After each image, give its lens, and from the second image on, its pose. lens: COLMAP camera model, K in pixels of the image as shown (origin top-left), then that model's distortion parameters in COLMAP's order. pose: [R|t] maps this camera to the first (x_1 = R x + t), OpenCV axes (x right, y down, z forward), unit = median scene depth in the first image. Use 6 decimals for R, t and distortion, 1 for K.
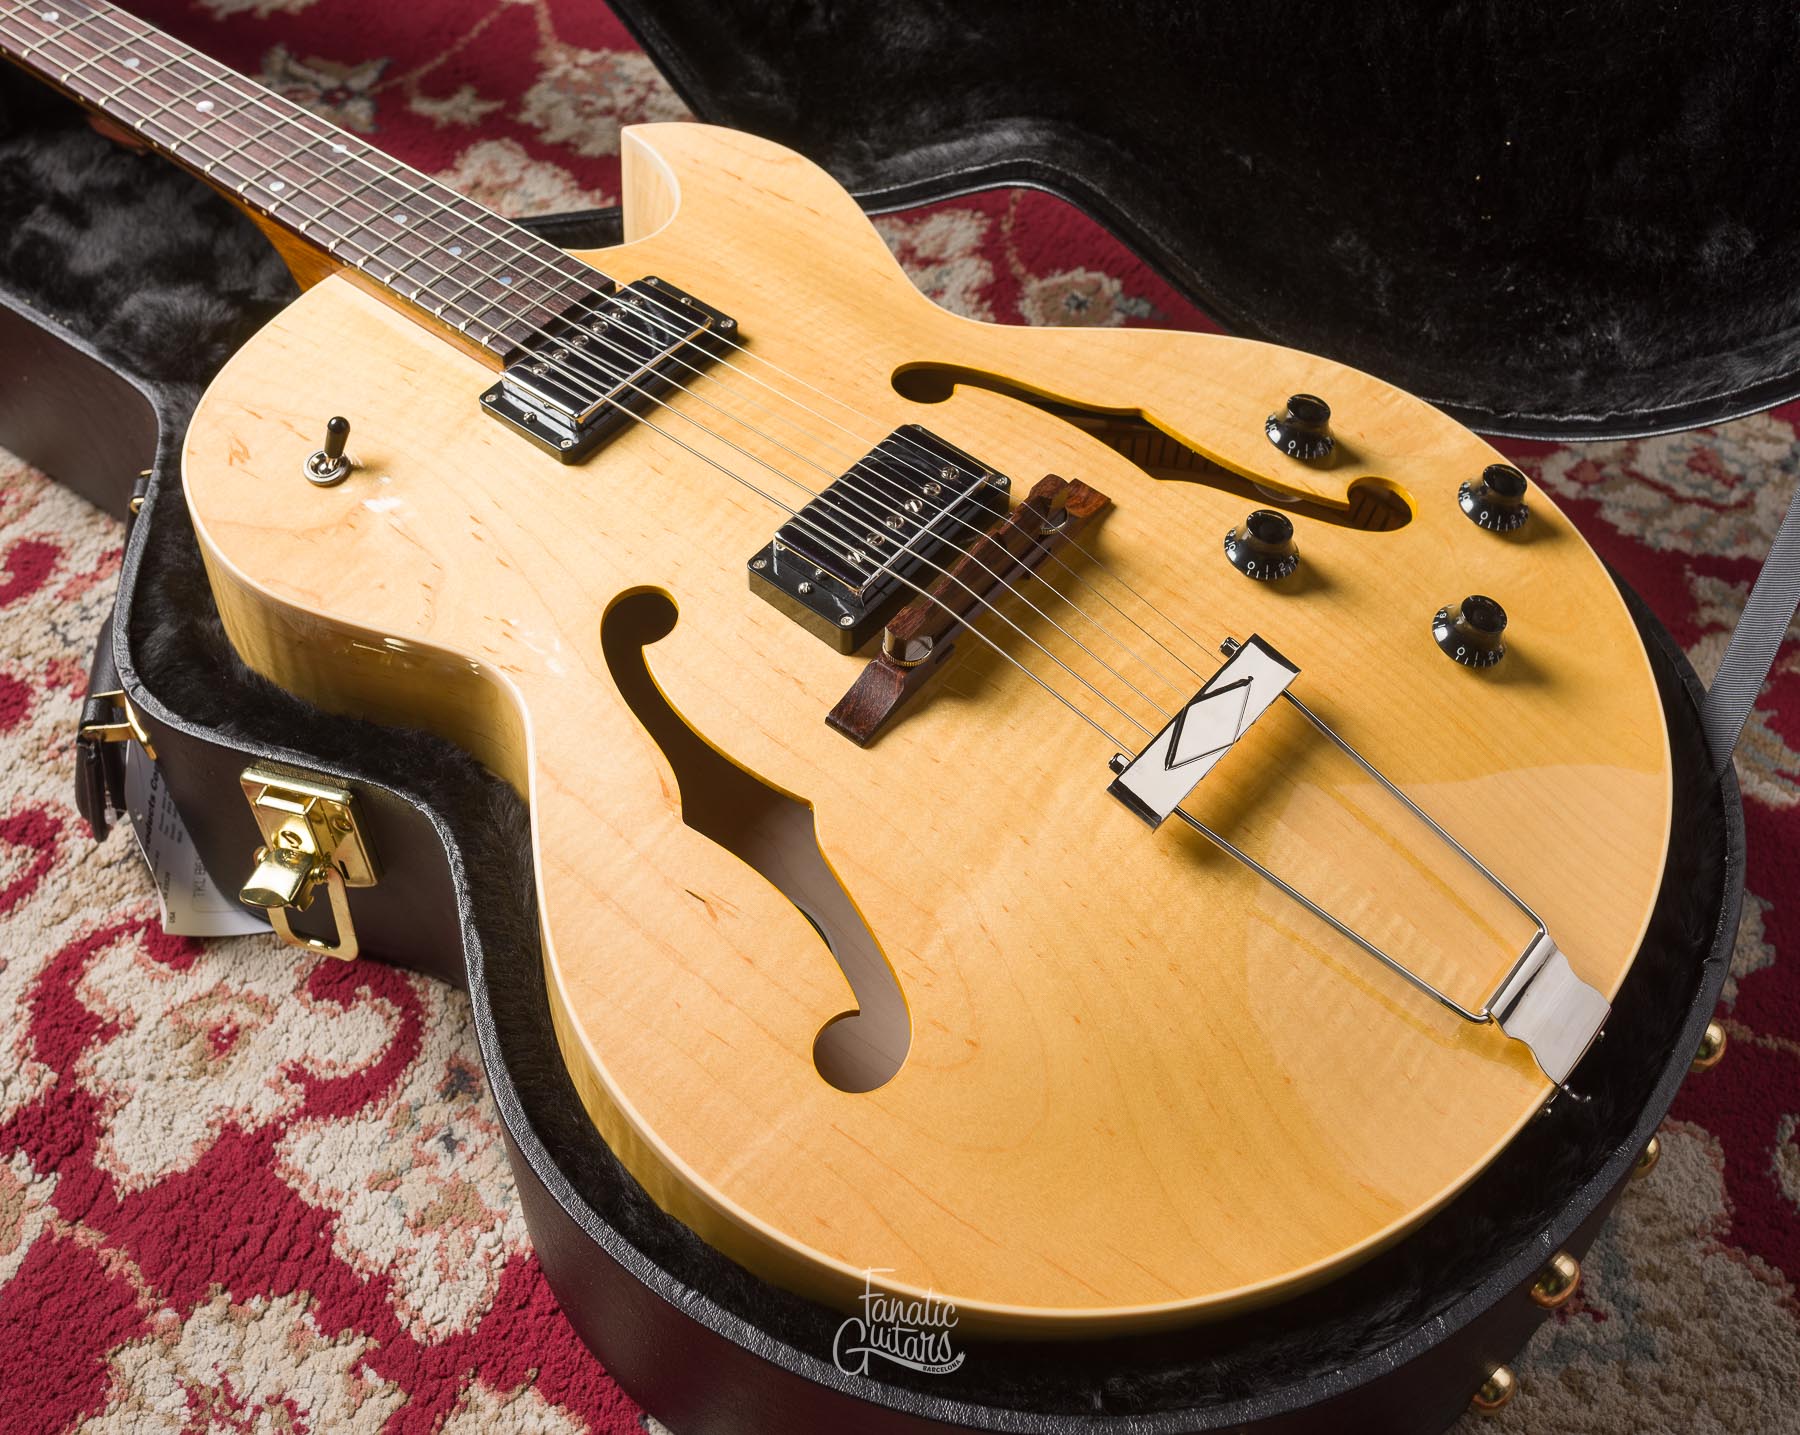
lens RADIAL K [[2068.5, 0, 881.4], [0, 2068.5, 719.8], [0, 0, 1]] dist [0.002121, -0.007010]
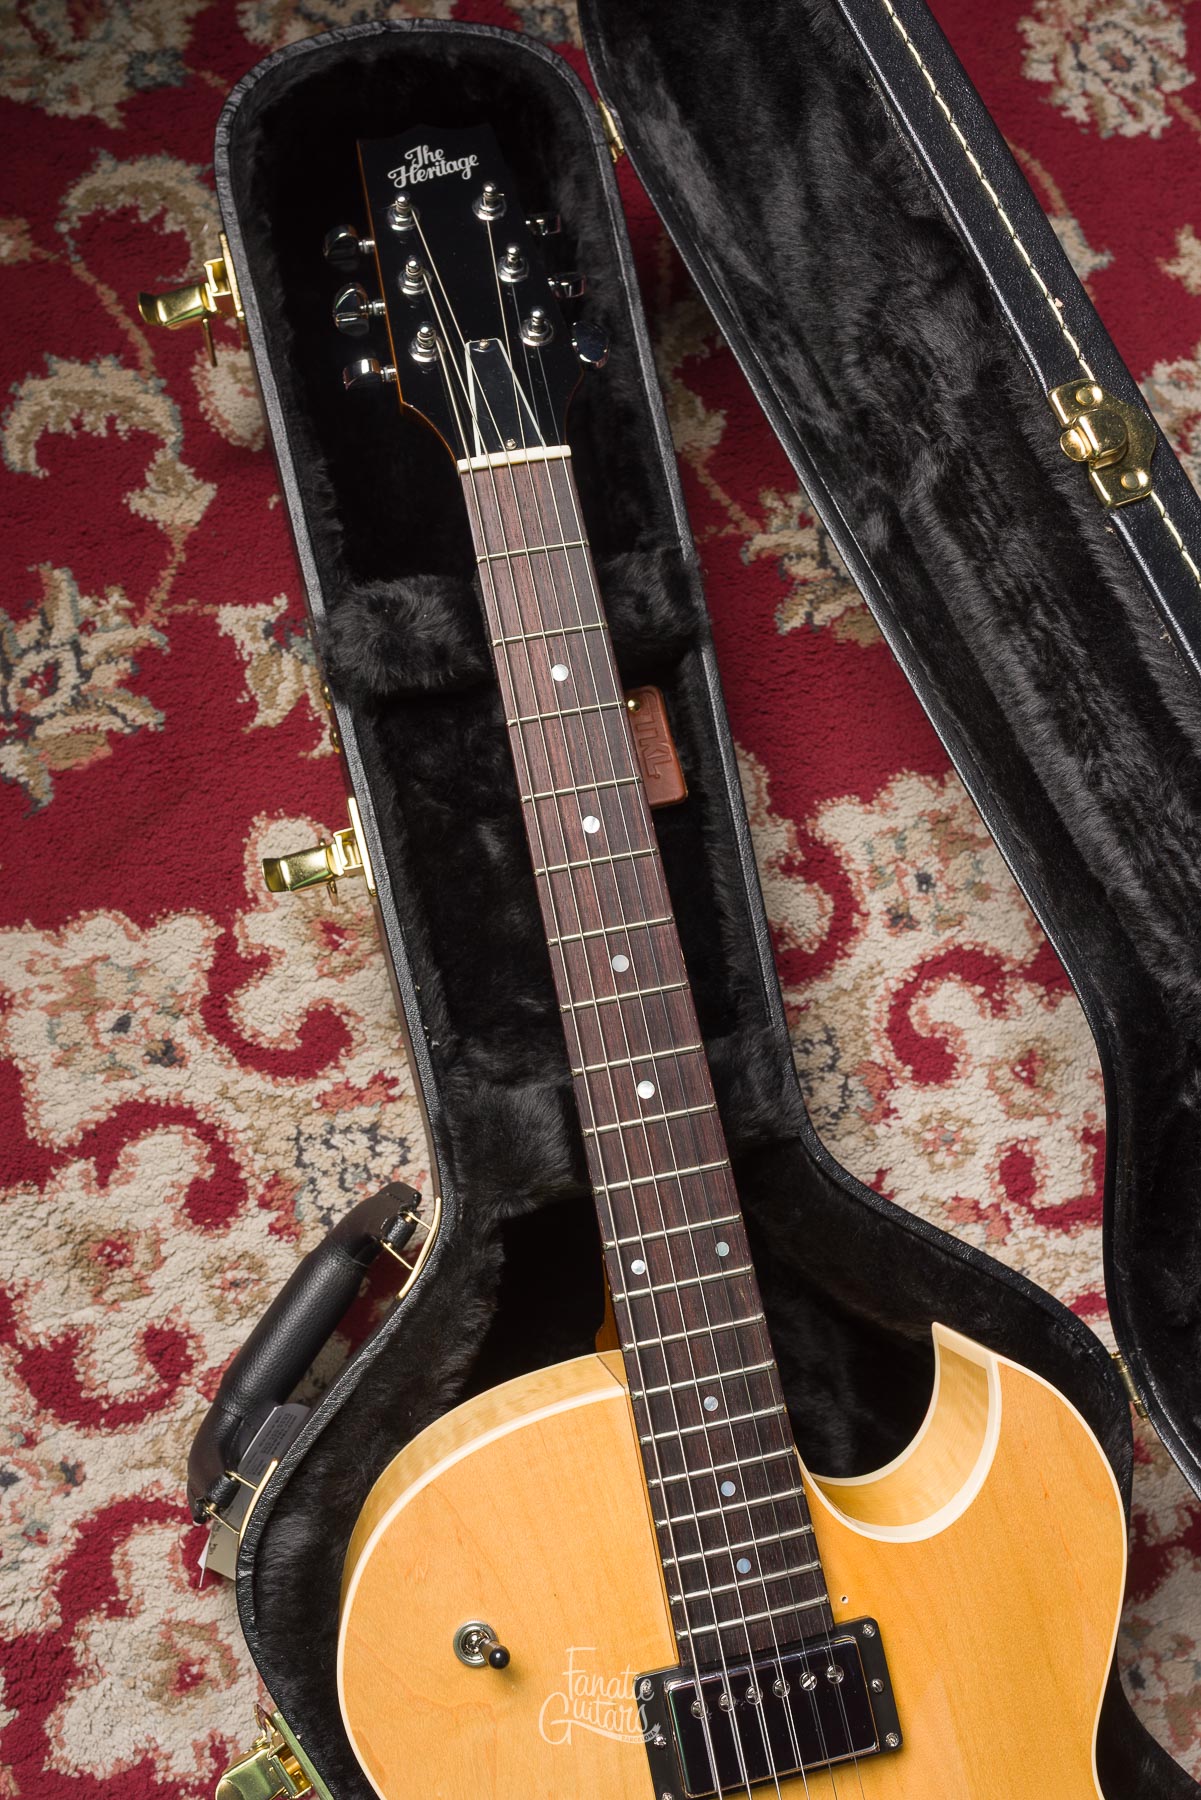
lens RADIAL K [[1734.2, 0, 600.5], [0, 1734.2, 900.0], [0, 0, 1]] dist [0.001417, -0.003351]
pose [[0.770880, 0.636708, -0.018630, -0.408949], [-0.556031, 0.686895, 0.467980, -0.753909], [0.310764, -0.350397, 0.883543, 0.367306]]
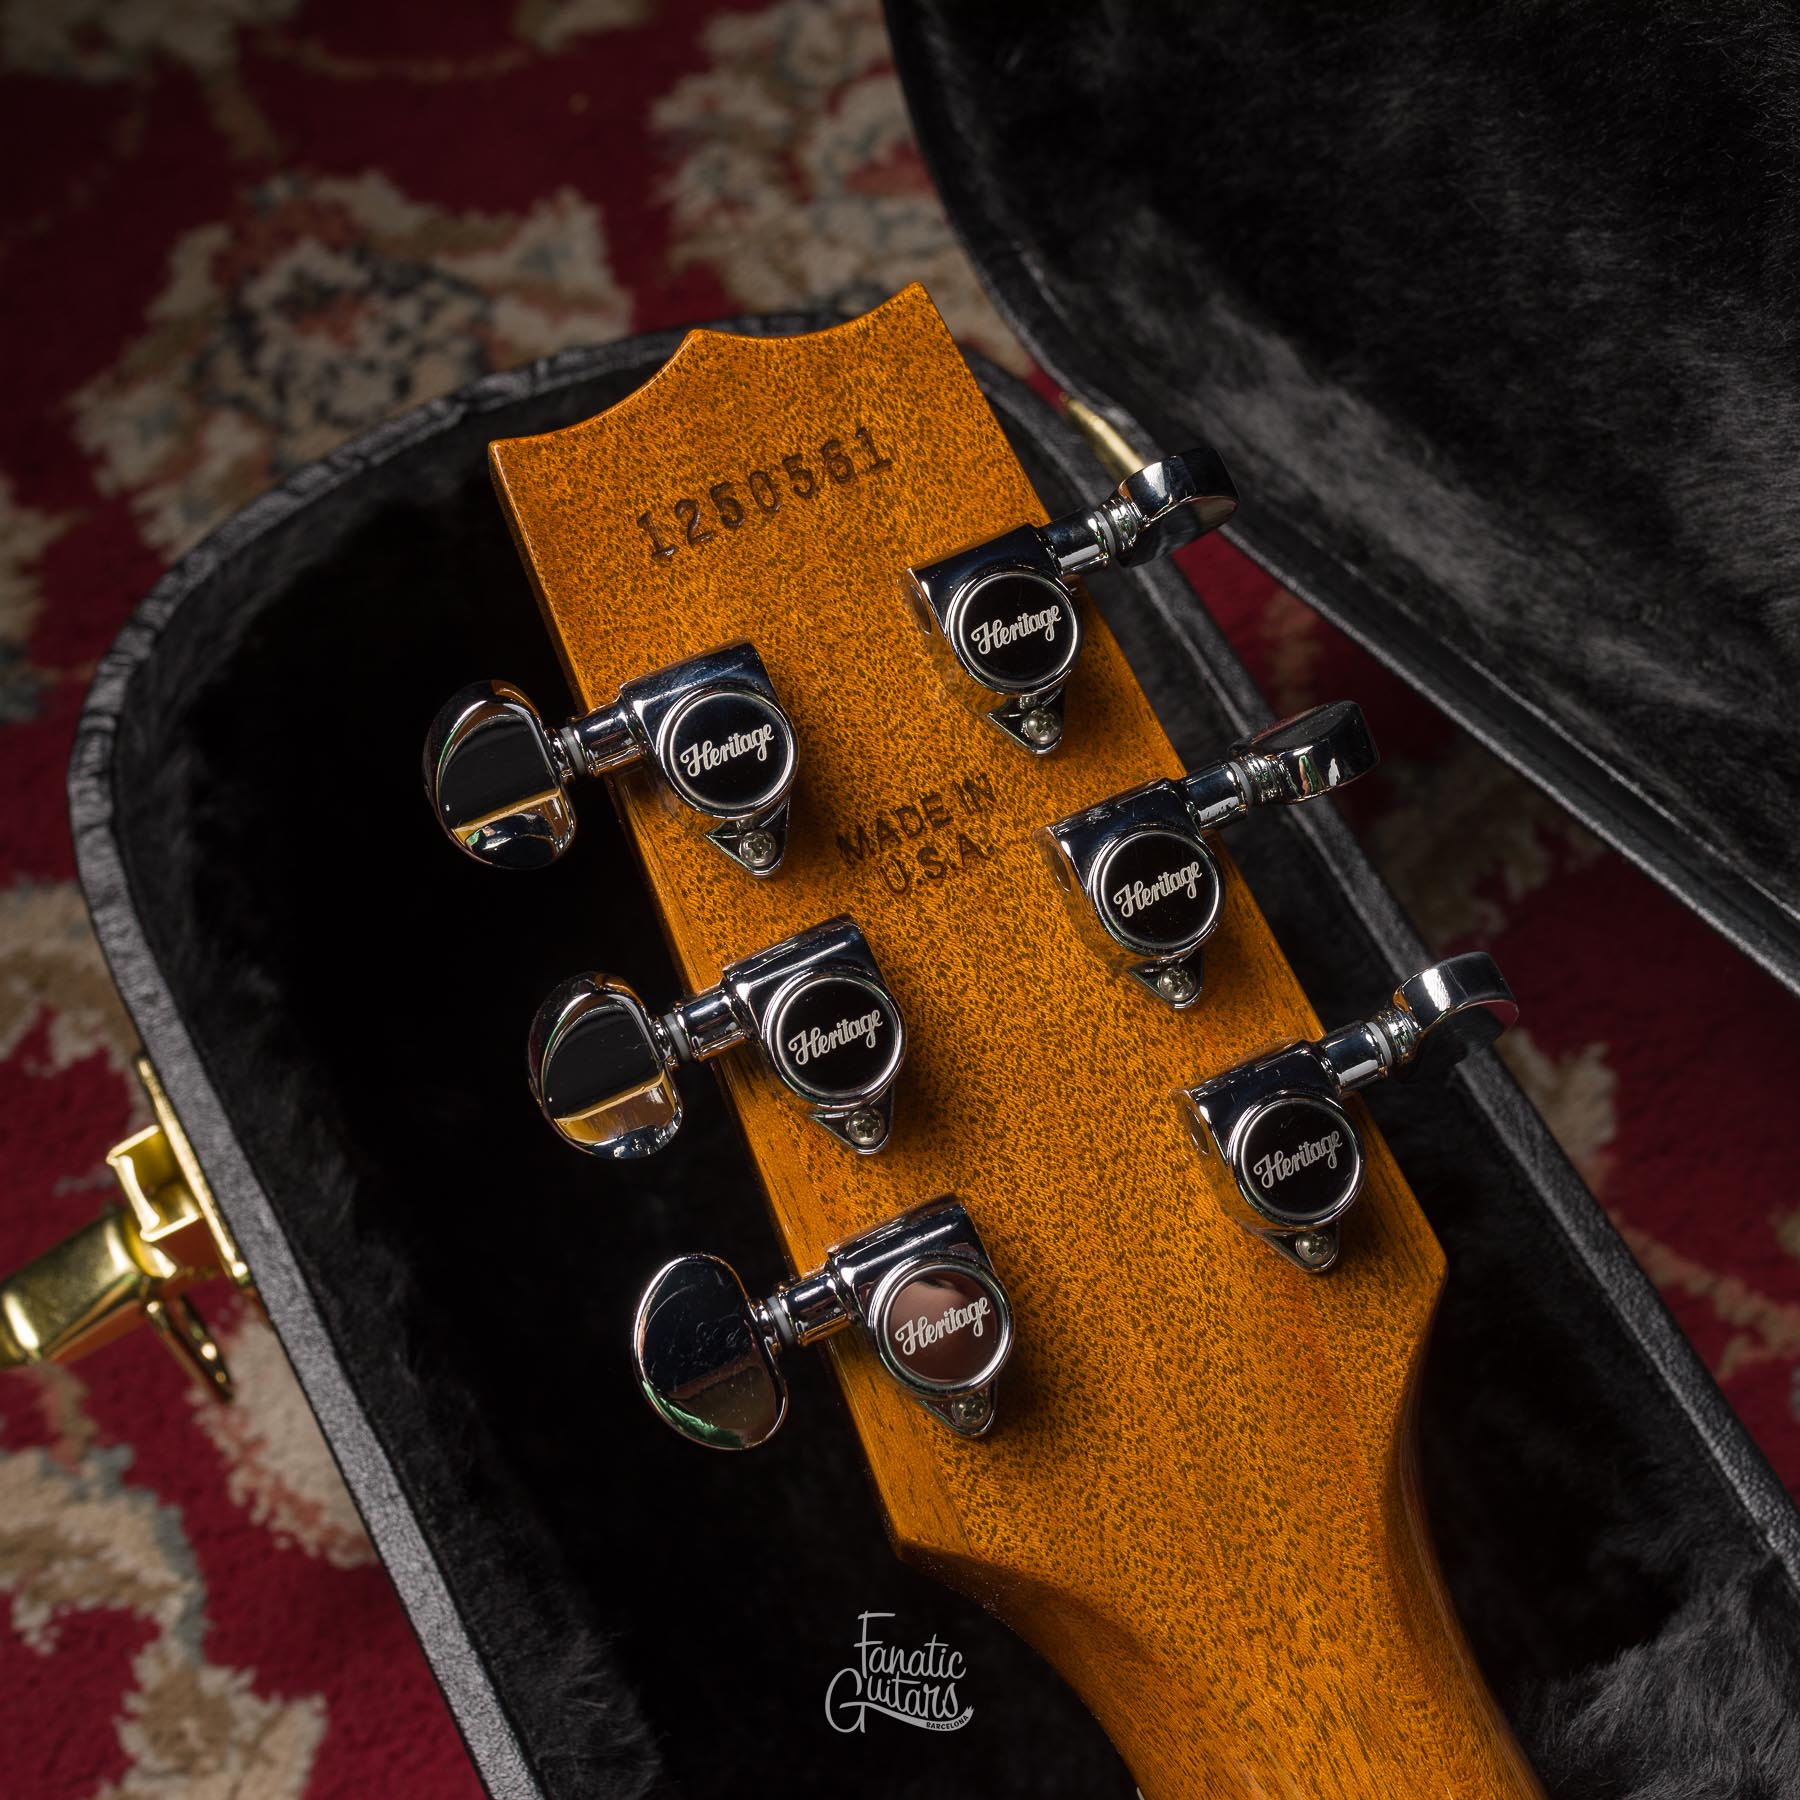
lens RADIAL K [[2820.7, 0, 1025.9], [0, 2820.7, 857.8], [0, 0, 1]] dist [0.004262, -0.003038]
pose [[0.919483, 0.334743, -0.206152, -0.579571], [-0.288999, 0.931043, 0.222799, -0.638932], [0.266516, -0.145282, 0.952818, 0.841652]]
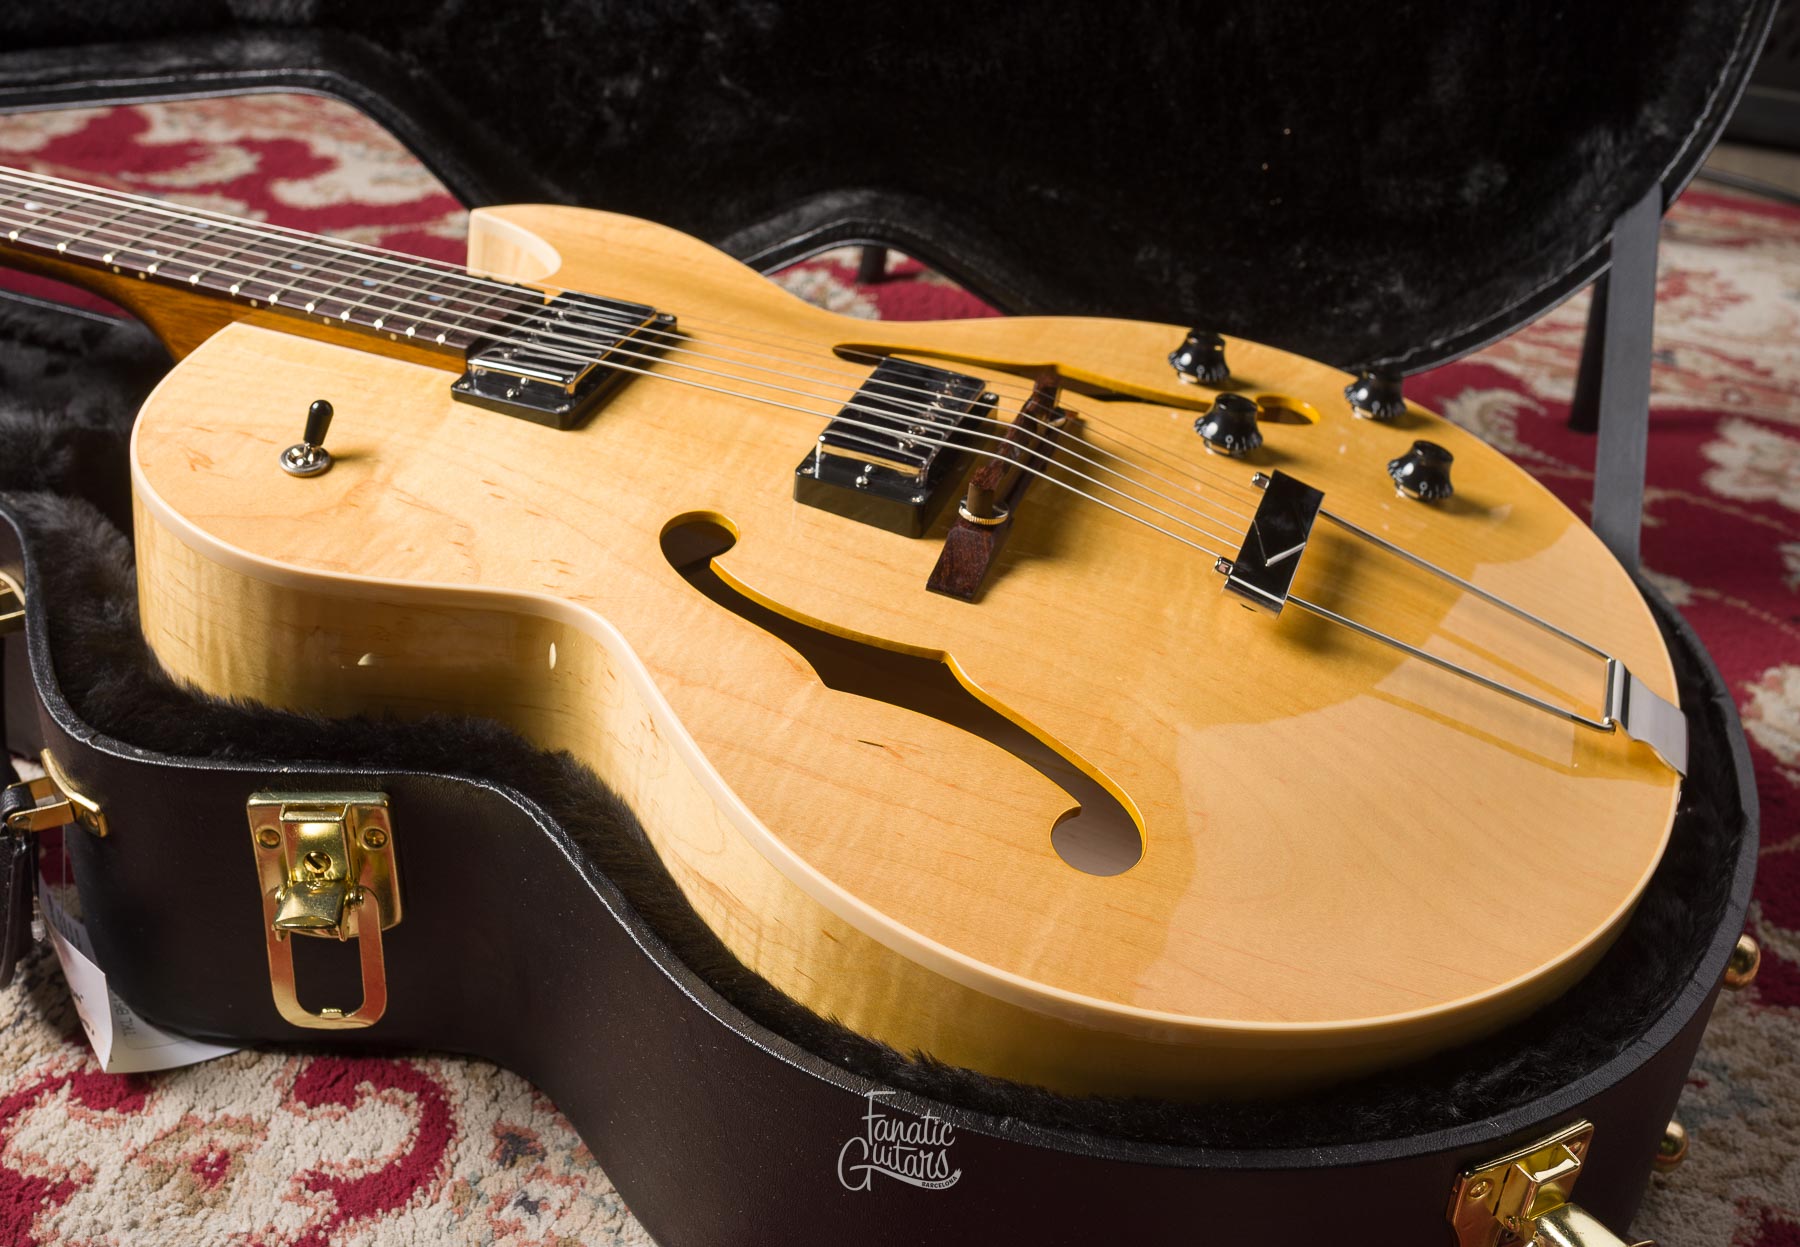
lens RADIAL K [[1991.9, 0, 937.8], [0, 1991.9, 625.3], [0, 0, 1]] dist [-0.002795, -0.004715]
pose [[0.931647, -0.130732, 0.339033, -0.295339], [0.222500, 0.942906, -0.247835, 0.216855], [-0.287276, 0.306330, 0.907543, 0.121558]]
